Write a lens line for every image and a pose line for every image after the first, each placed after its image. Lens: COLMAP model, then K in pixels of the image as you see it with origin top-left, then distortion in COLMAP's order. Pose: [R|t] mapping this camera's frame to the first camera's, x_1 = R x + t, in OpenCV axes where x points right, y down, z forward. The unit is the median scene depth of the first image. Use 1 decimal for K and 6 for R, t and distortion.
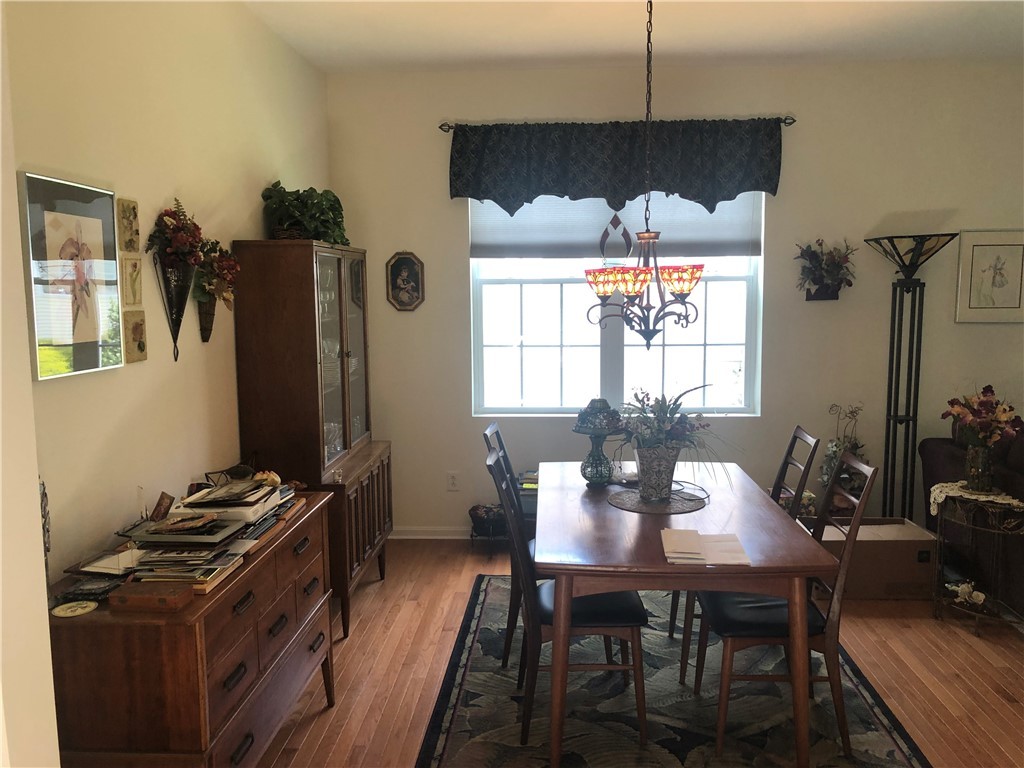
lens RADIAL K [[847.4, 0, 512.4], [0, 847.4, 385.0], [0, 0, 1]] dist [-0.003640, 0.003473]
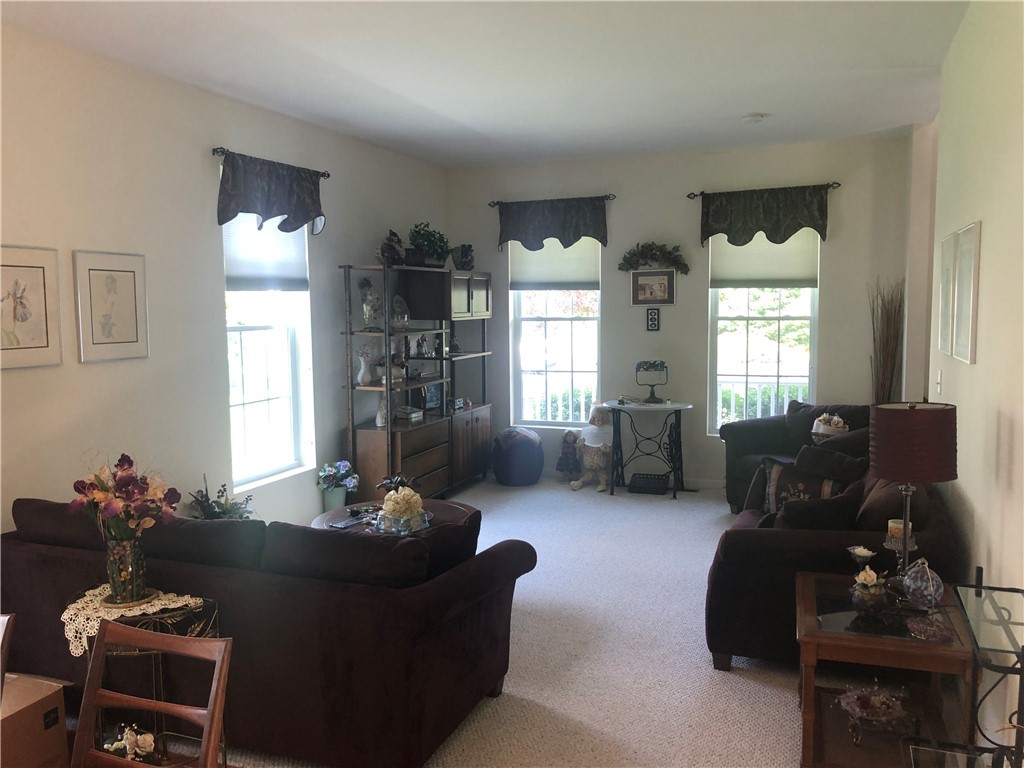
lens RADIAL K [[847.4, 0, 512.4], [0, 847.4, 381.1], [0, 0, 1]] dist [-0.003640, 0.003473]
pose [[0.295756, -0.083120, 0.951640, -0.026770], [0.124165, 0.991101, 0.047978, -0.051564], [-0.947160, 0.103971, 0.303444, 0.417799]]
